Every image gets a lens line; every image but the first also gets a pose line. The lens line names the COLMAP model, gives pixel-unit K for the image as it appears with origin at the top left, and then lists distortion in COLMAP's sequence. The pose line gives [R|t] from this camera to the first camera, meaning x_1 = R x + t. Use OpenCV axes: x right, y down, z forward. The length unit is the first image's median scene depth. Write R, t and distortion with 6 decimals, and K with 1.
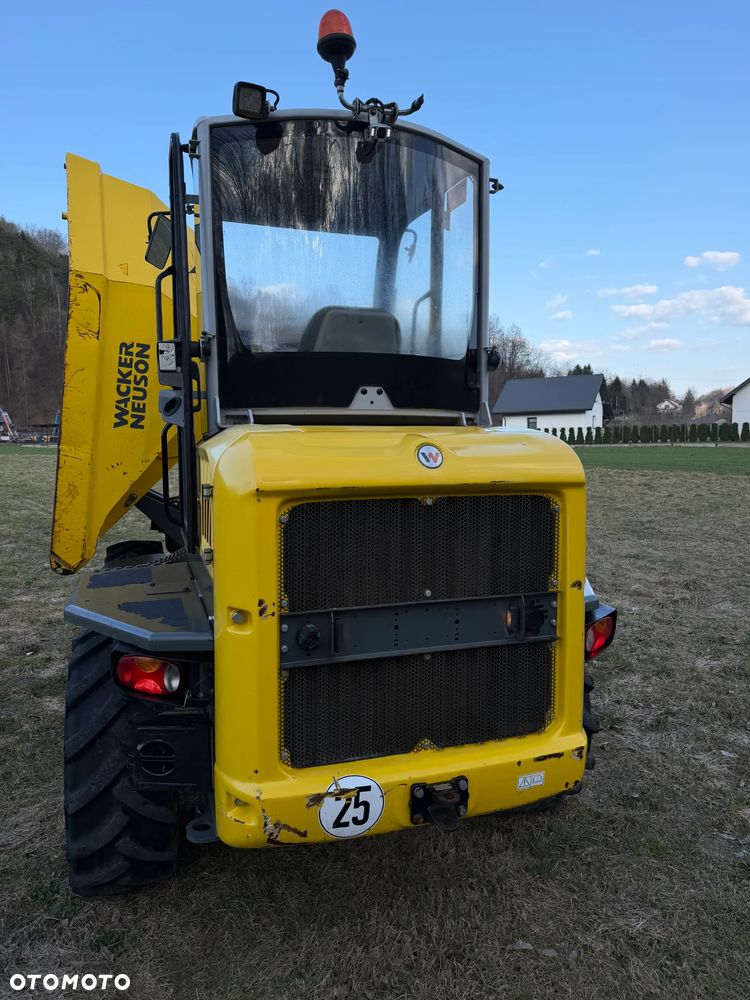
lens RADIAL K [[731.3, 0, 375.0], [0, 731.3, 500.0], [0, 0, 1]] dist [0.051480, -0.007167]
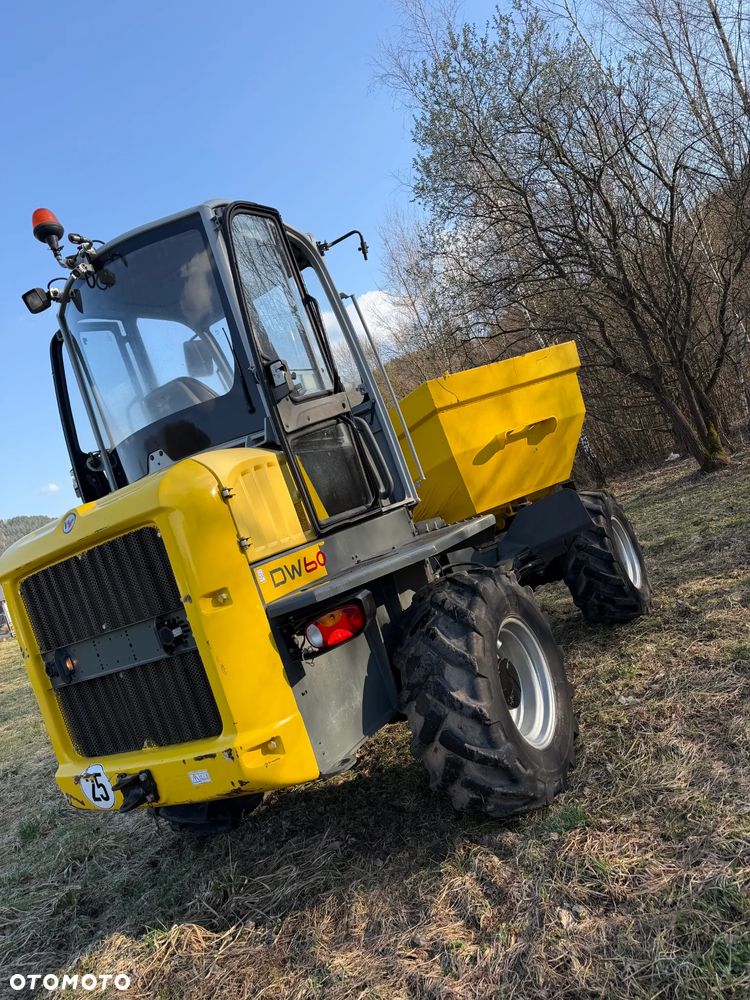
lens RADIAL K [[731.3, 0, 375.0], [0, 731.3, 500.0], [0, 0, 1]] dist [0.051480, -0.007167]
pose [[0.580456, -0.215414, -0.785282, 1.384122], [0.254778, 0.963999, -0.076115, 0.132063], [0.773407, -0.155892, 0.614442, 0.603607]]
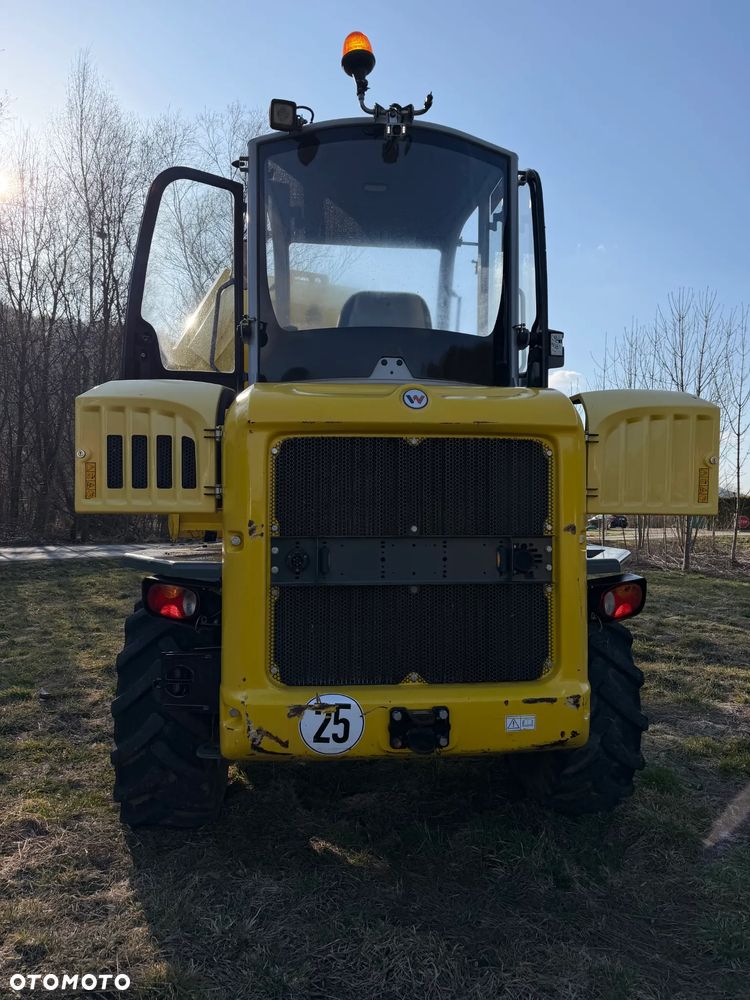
lens RADIAL K [[731.3, 0, 375.0], [0, 731.3, 500.0], [0, 0, 1]] dist [0.051480, -0.007167]
pose [[0.974829, -0.000721, -0.222952, 0.249916], [-0.022361, 0.994636, -0.100987, 0.192463], [0.221829, 0.103430, 0.969584, -0.038058]]
